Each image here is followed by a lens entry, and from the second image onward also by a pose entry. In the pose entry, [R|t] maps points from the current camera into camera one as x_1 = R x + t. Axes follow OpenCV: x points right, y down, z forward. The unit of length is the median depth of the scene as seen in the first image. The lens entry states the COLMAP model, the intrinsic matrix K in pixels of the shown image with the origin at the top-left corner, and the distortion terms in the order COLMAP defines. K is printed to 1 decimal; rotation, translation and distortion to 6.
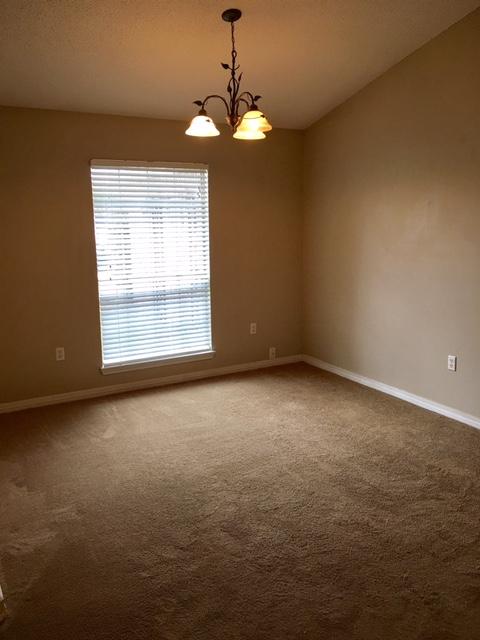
lens RADIAL K [[543.0, 0, 240.1], [0, 543.0, 312.7], [0, 0, 1]] dist [0.090281, -0.134740]
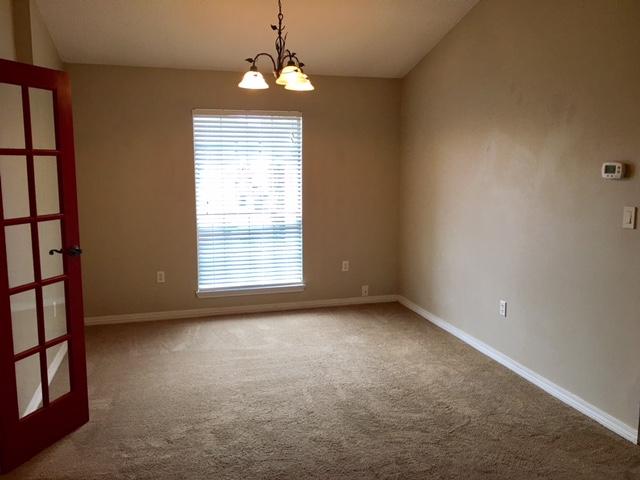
lens RADIAL K [[543.0, 0, 320.0], [0, 543.0, 240.0], [0, 0, 1]] dist [0.090281, -0.134740]
pose [[0.971546, 0.044556, -0.232624, 0.252109], [-0.051501, 0.998388, -0.023867, 0.007405], [0.231186, 0.035168, 0.972274, -0.043334]]
